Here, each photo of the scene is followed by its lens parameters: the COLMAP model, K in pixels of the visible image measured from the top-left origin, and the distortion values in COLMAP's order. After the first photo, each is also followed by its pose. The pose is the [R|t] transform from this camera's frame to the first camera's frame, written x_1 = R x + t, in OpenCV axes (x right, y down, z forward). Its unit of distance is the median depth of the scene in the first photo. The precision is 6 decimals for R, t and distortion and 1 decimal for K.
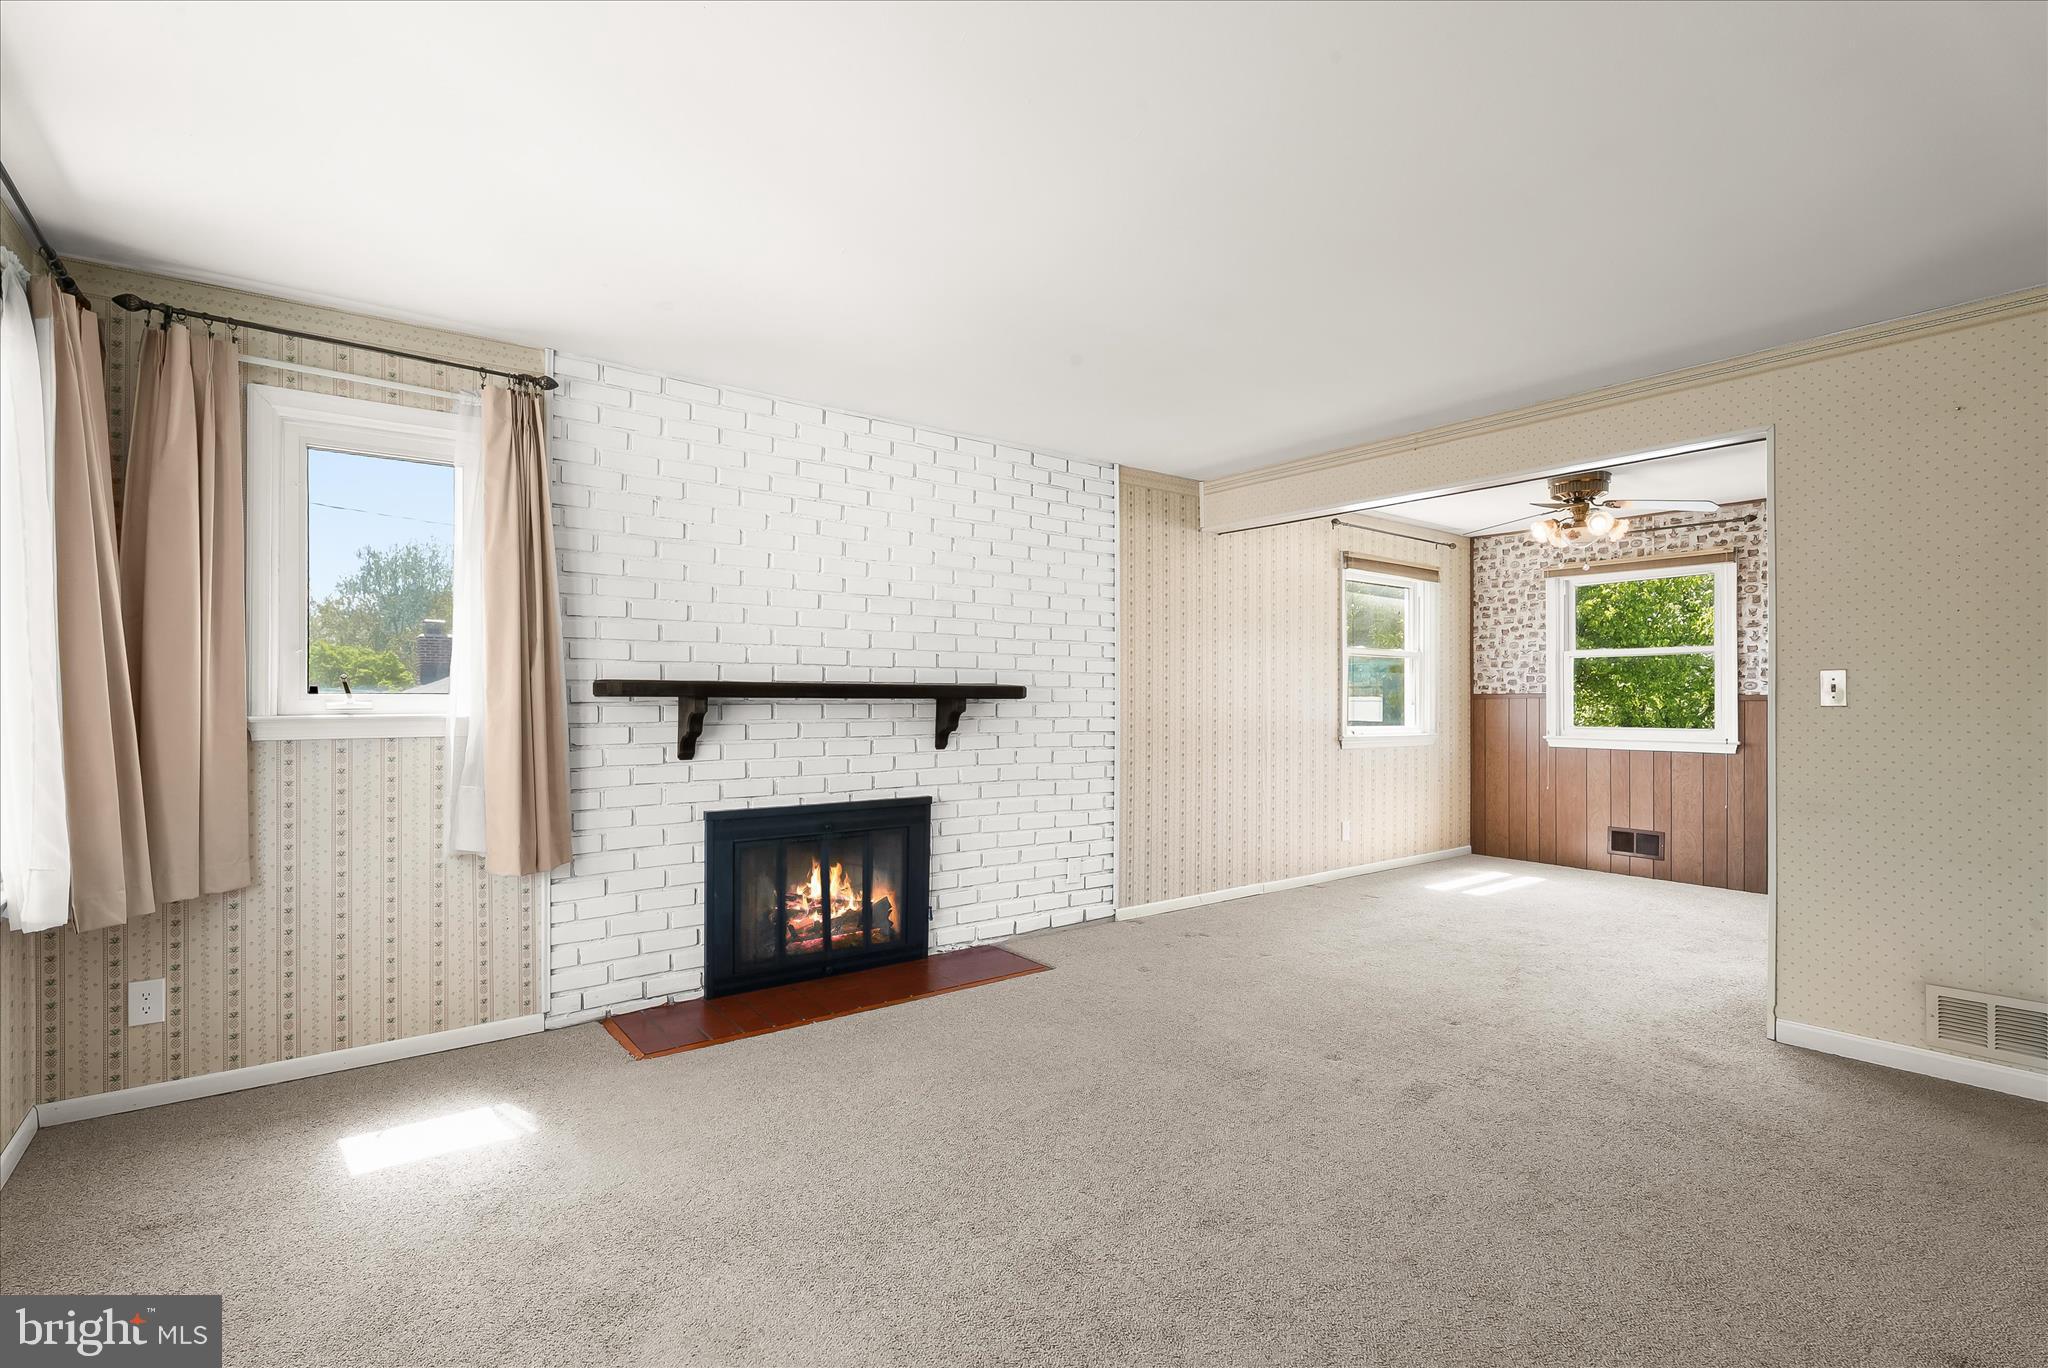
lens RADIAL K [[963.6, 0, 1024.4], [0, 963.6, 697.5], [0, 0, 1]] dist [0.012158, 0.003343]
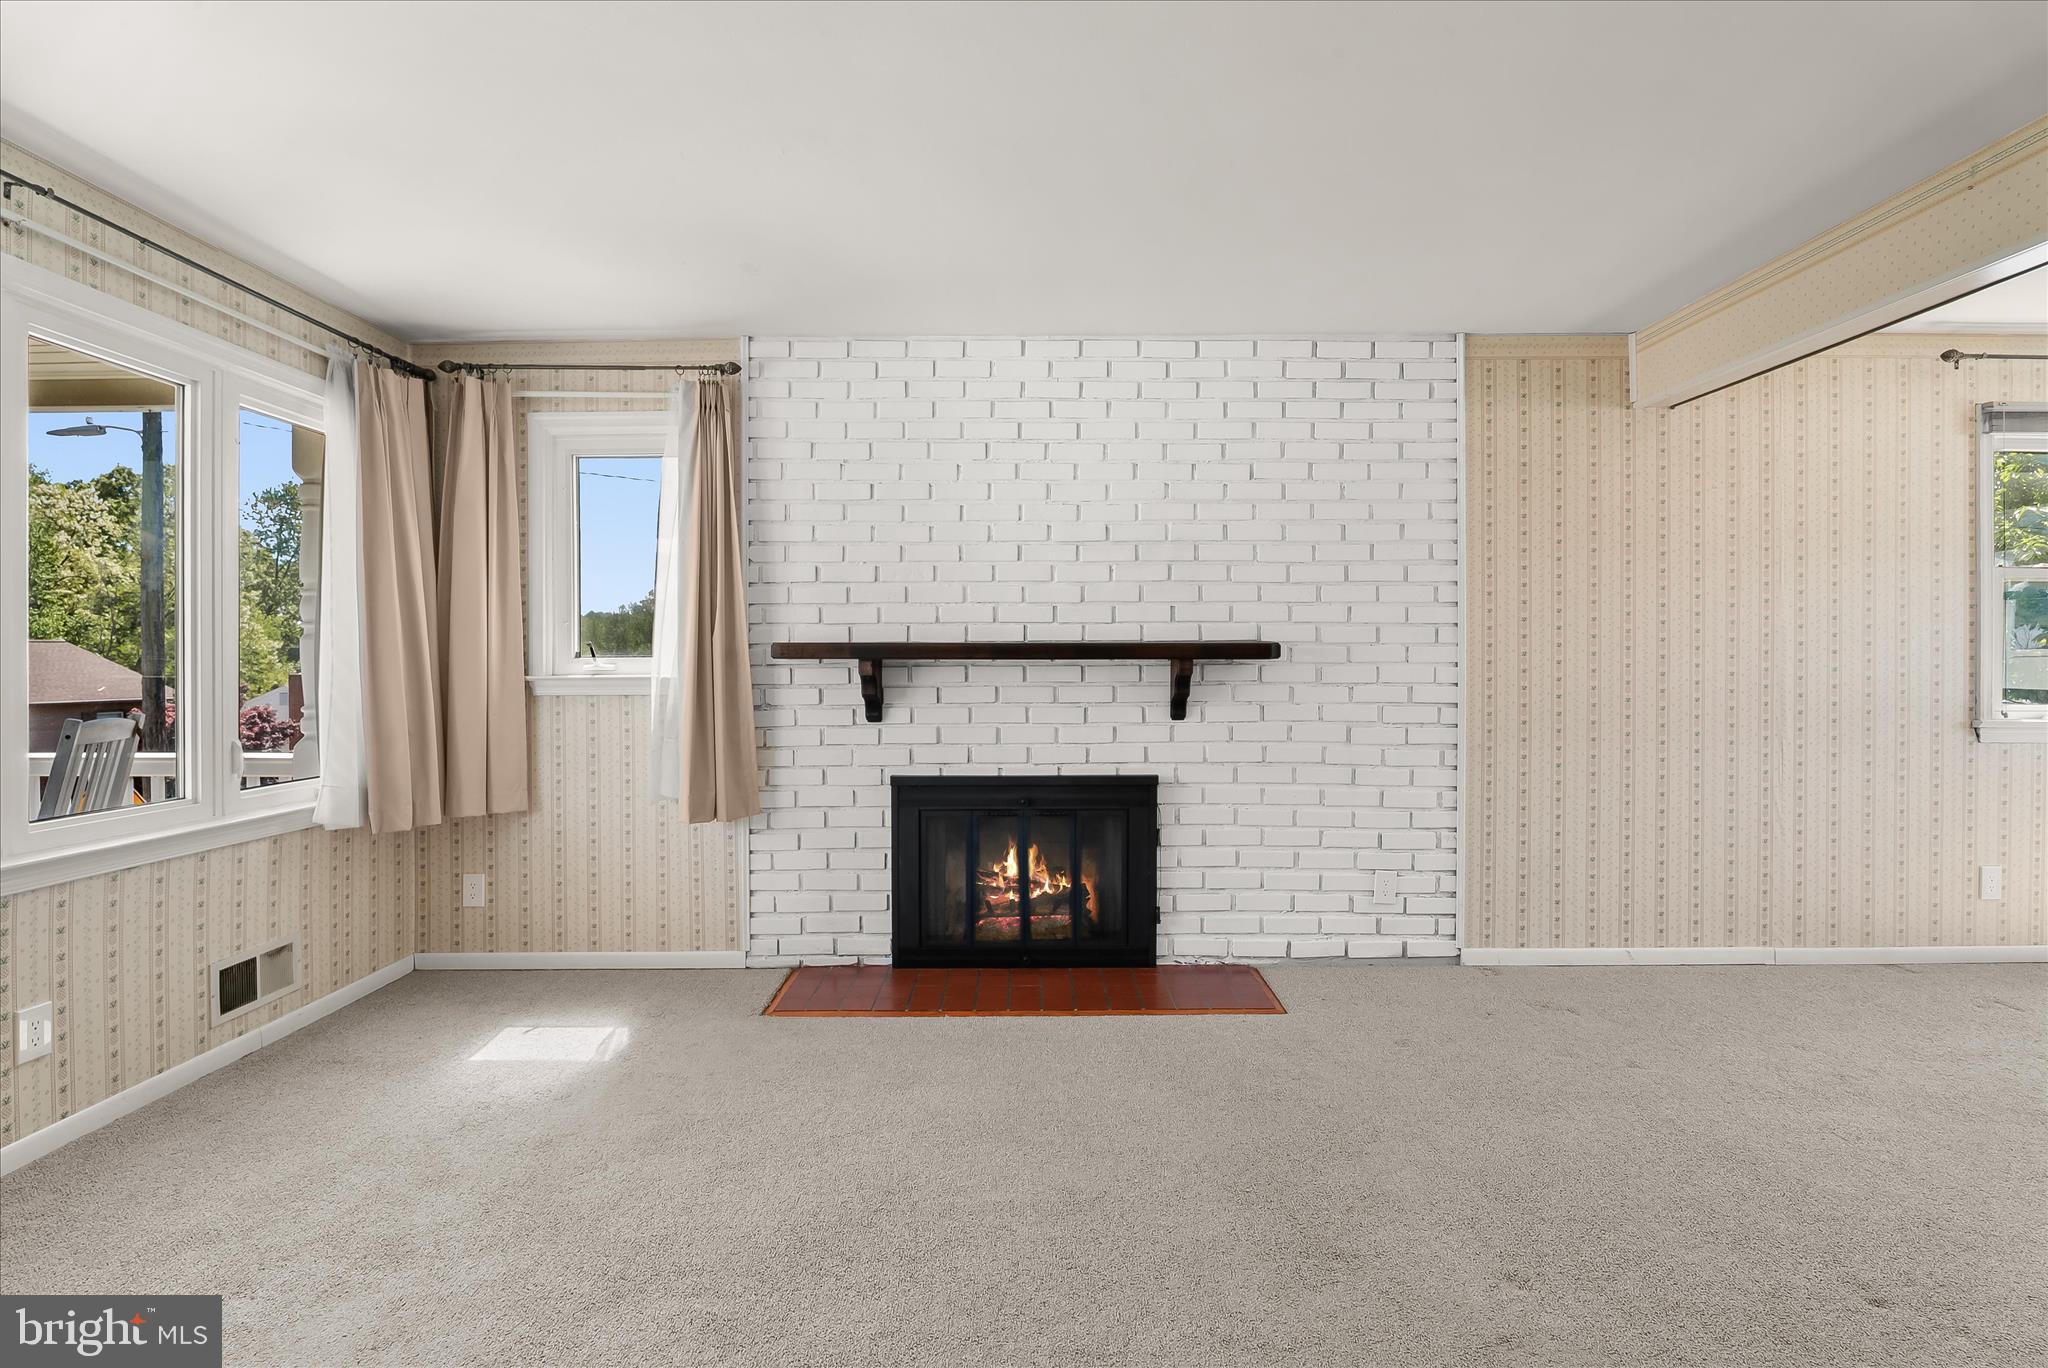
lens RADIAL K [[963.6, 0, 1028.2], [0, 963.6, 664.1], [0, 0, 1]] dist [0.012158, 0.003343]
pose [[0.795389, -0.000691, -0.606099, 0.278285], [0.004946, 0.999973, 0.005349, 0.000198], [0.606079, -0.007252, 0.795371, 0.227114]]
